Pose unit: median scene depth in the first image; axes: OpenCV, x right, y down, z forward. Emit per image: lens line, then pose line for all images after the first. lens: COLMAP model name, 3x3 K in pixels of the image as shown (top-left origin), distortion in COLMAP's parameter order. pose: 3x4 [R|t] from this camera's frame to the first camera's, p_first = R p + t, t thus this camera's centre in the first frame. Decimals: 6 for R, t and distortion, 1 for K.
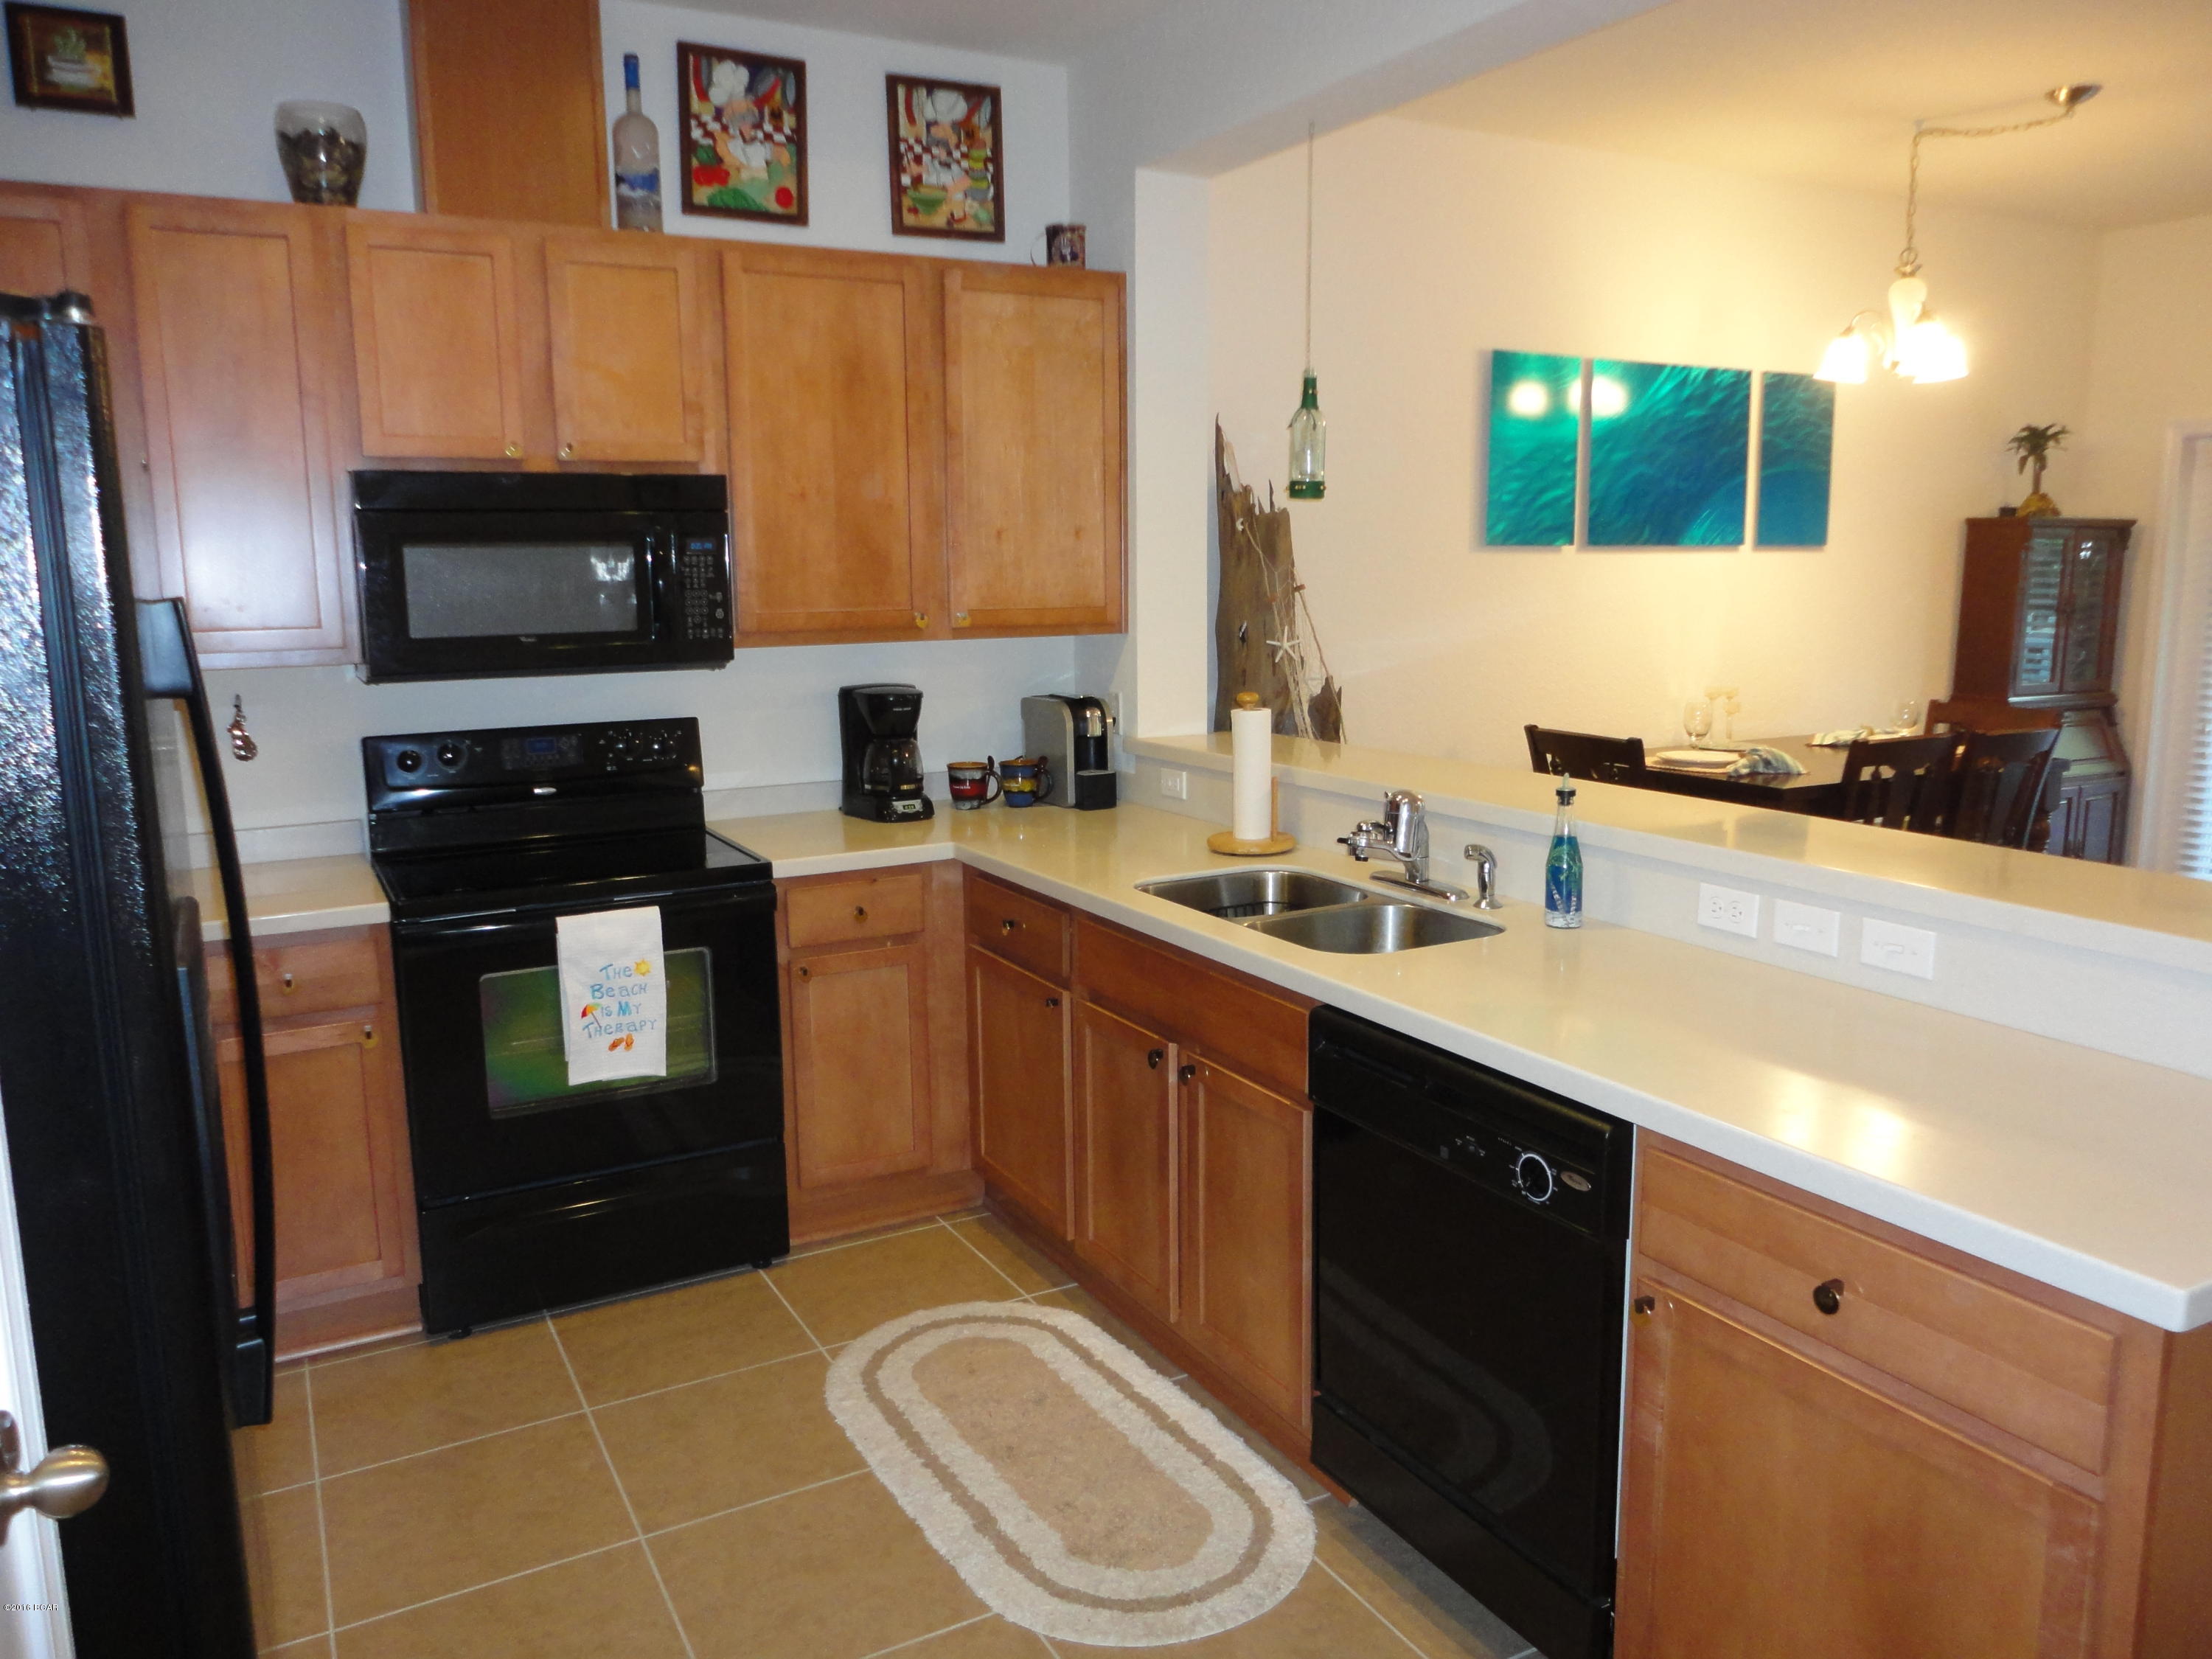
lens RADIAL K [[1641.5, 0, 1105.4], [0, 1641.5, 824.6], [0, 0, 1]] dist [0.000189, 0.007300]
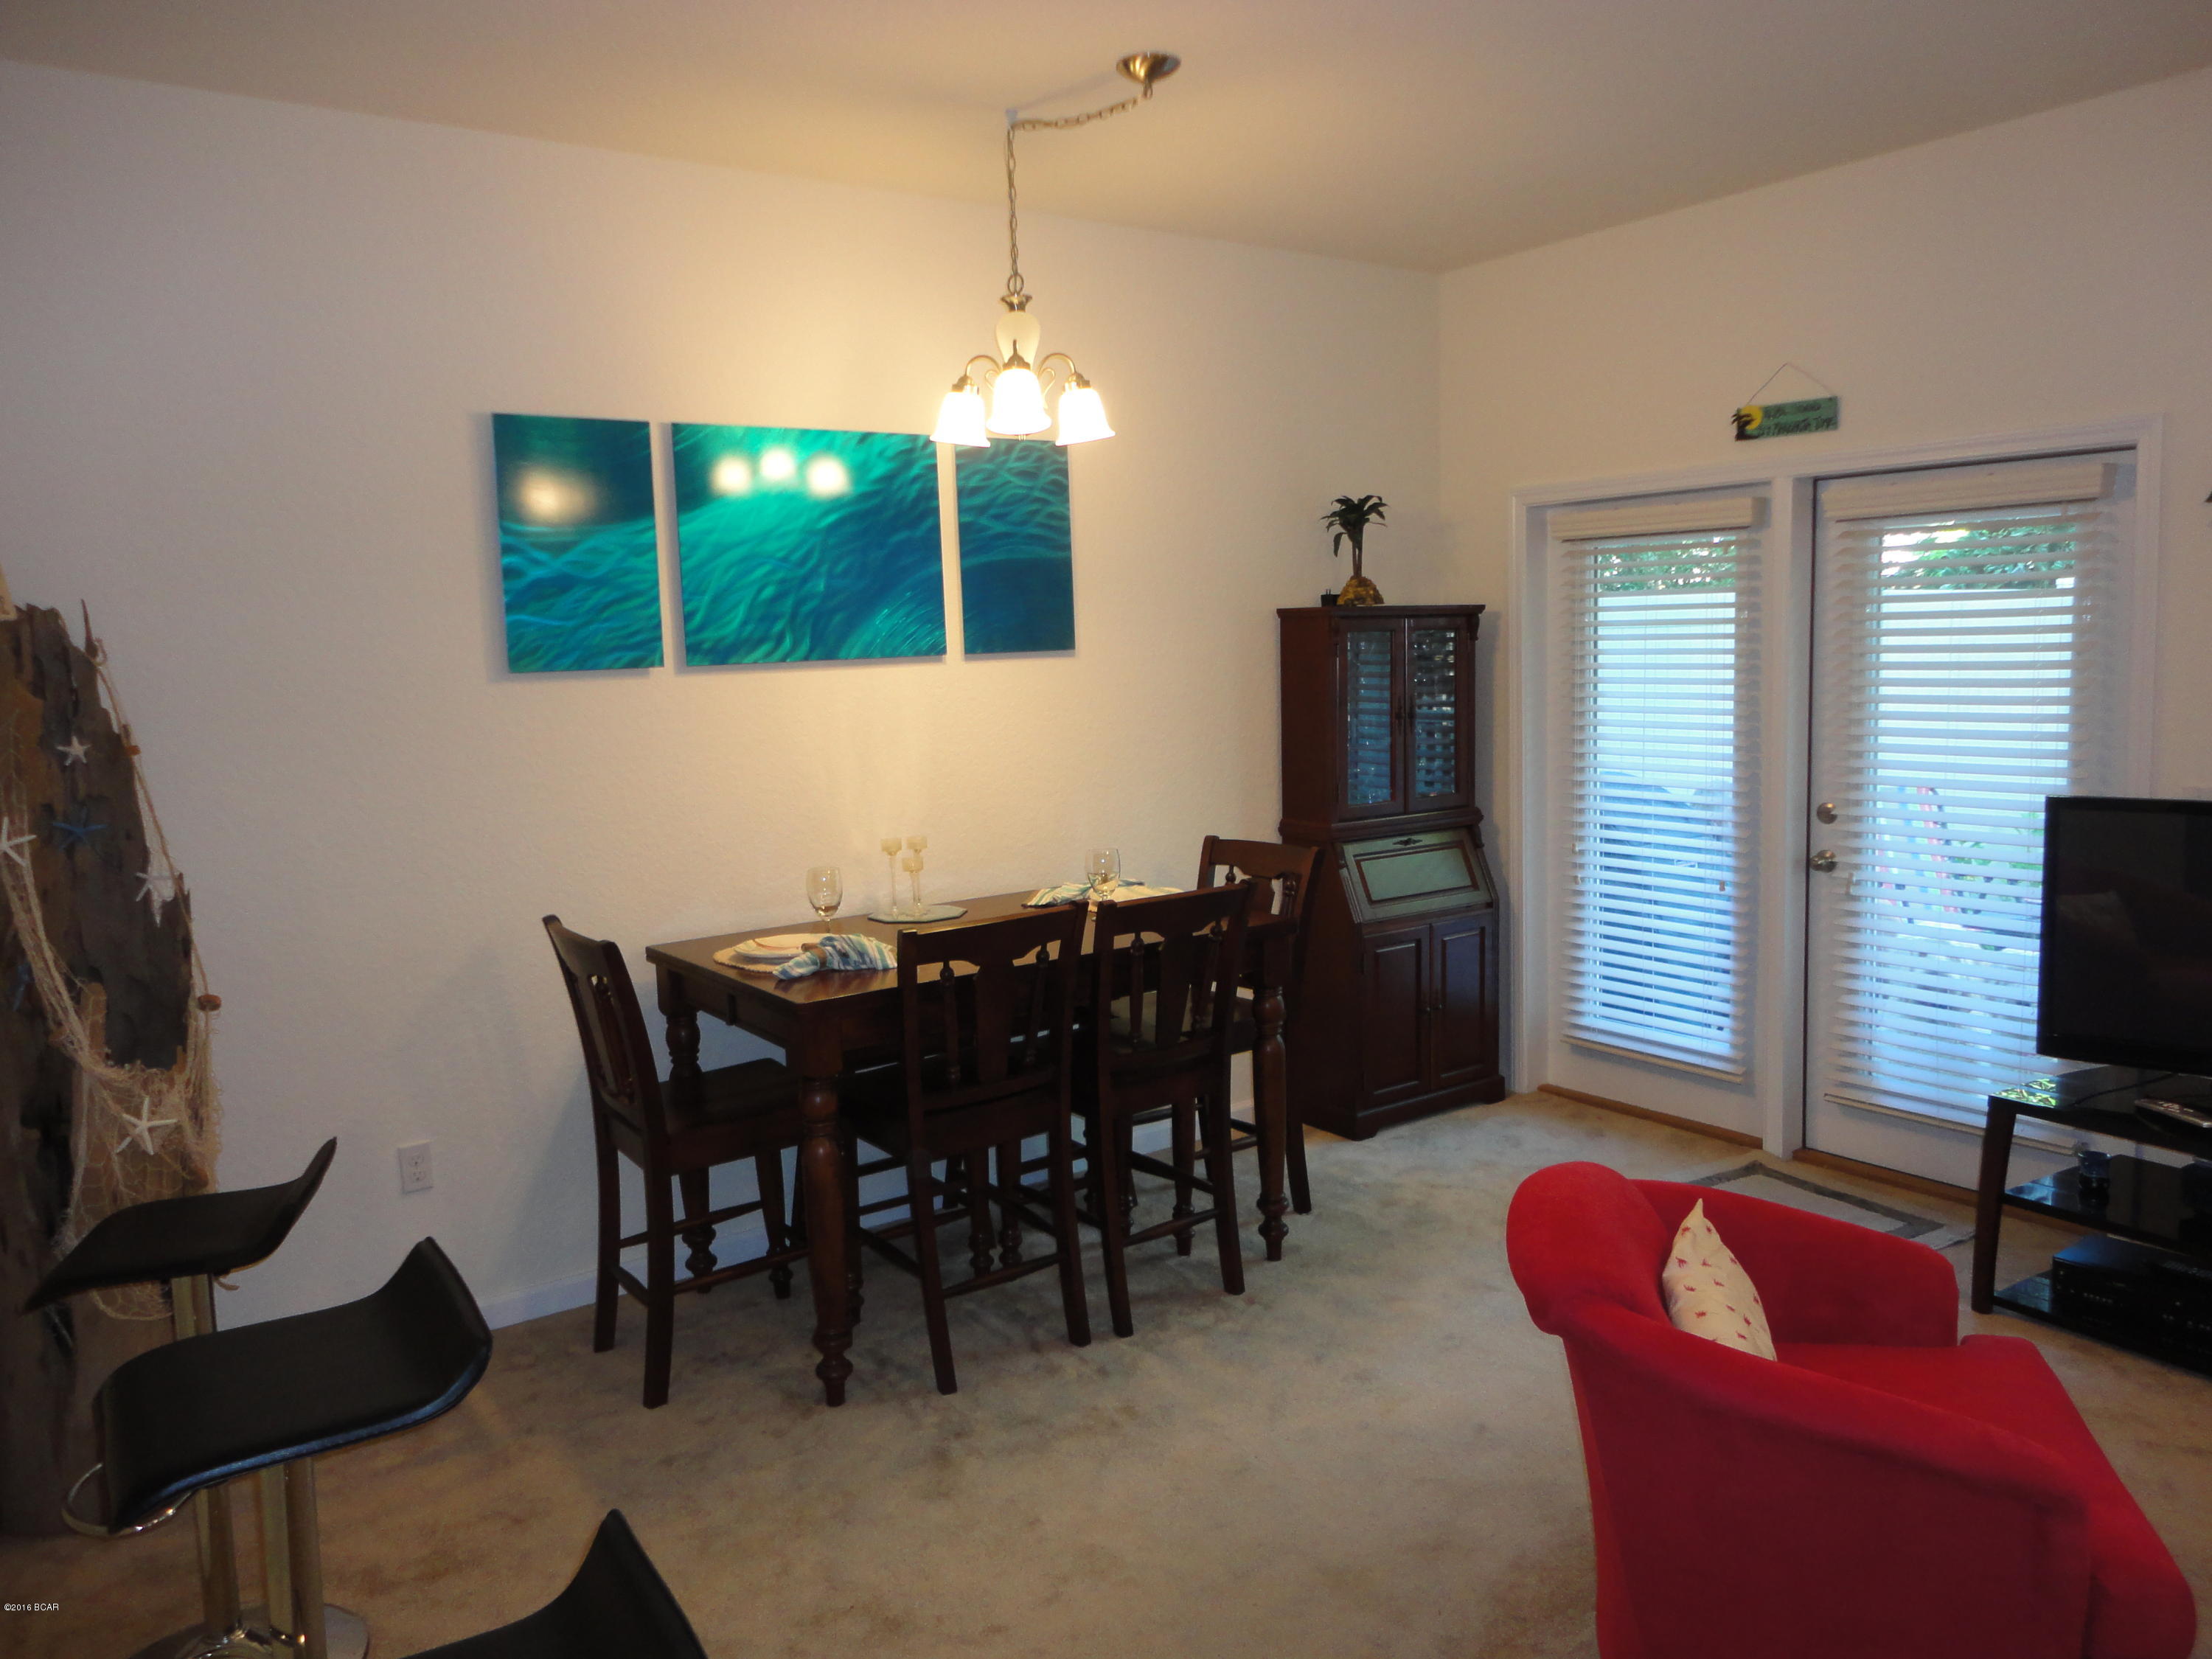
lens RADIAL K [[1641.5, 0, 1107.0], [0, 1641.5, 833.1], [0, 0, 1]] dist [0.000189, 0.007300]
pose [[0.992791, -0.043465, 0.111698, 0.366638], [0.048369, 0.997964, -0.041574, -0.046677], [-0.109663, 0.046677, 0.992872, 0.206499]]
